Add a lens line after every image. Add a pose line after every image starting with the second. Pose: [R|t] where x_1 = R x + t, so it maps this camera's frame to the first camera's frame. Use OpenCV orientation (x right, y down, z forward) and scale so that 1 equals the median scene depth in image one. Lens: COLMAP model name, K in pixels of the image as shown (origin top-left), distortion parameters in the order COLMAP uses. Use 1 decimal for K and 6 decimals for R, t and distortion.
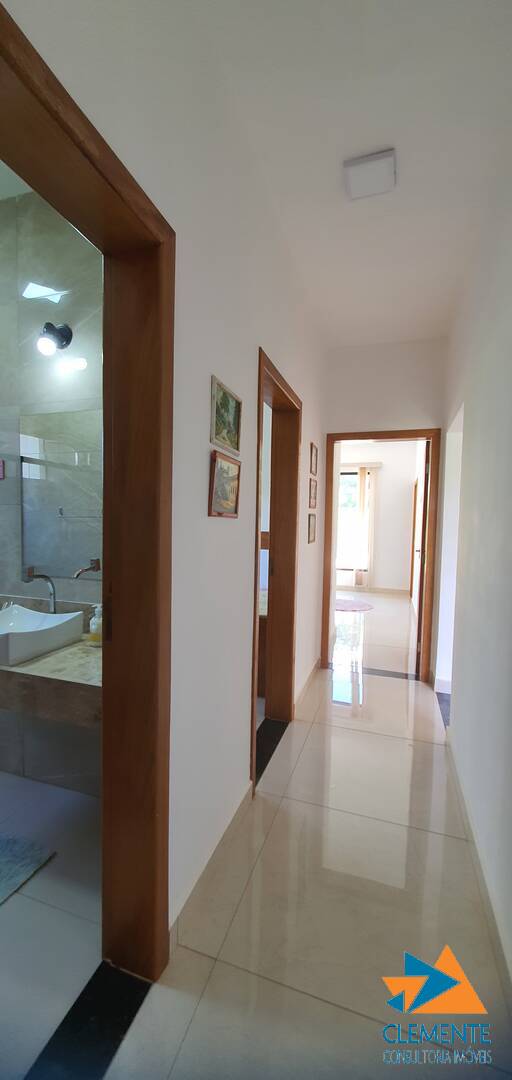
lens RADIAL K [[431.4, 0, 248.9], [0, 431.4, 545.8], [0, 0, 1]] dist [-0.000352, 0.000172]
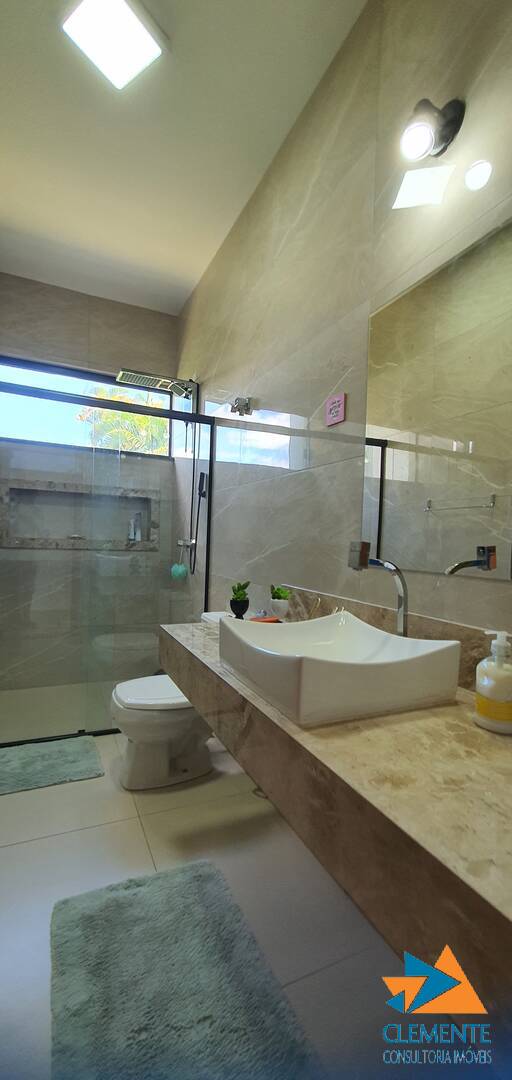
lens RADIAL K [[431.4, 0, 248.9], [0, 431.4, 545.8], [0, 0, 1]] dist [-0.000352, 0.000172]
pose [[0.689505, 0.018852, -0.724035, -0.205388], [-0.070503, 0.996661, -0.041190, 0.084379], [0.720841, 0.079447, 0.688532, 0.503332]]
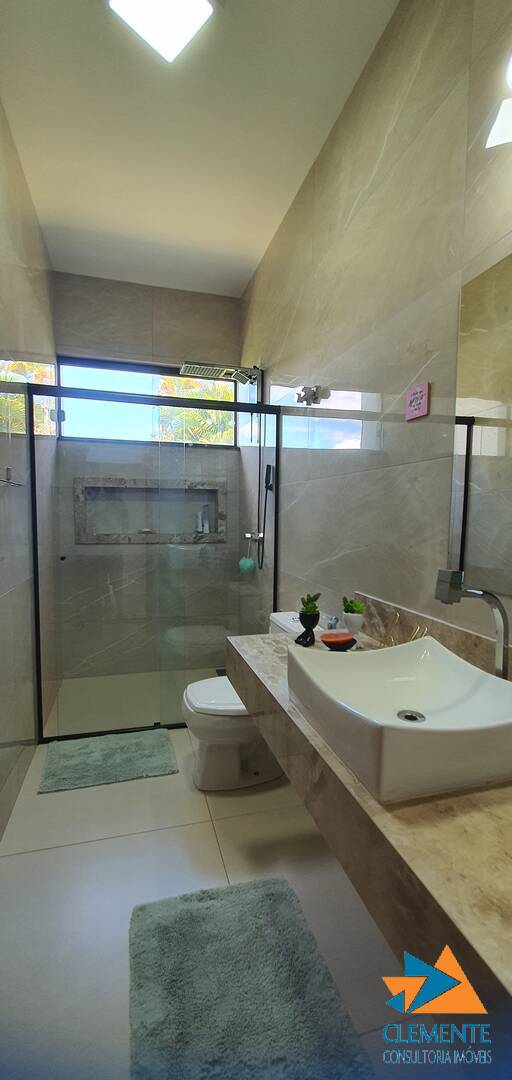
lens RADIAL K [[432.9, 0, 246.9], [0, 432.9, 547.3], [0, 0, 1]] dist [-0.000251, 0.000228]
pose [[0.562451, 0.051969, -0.825196, -0.240676], [-0.055790, 0.998134, 0.024834, 0.023254], [0.824946, 0.032070, 0.564301, 0.531431]]
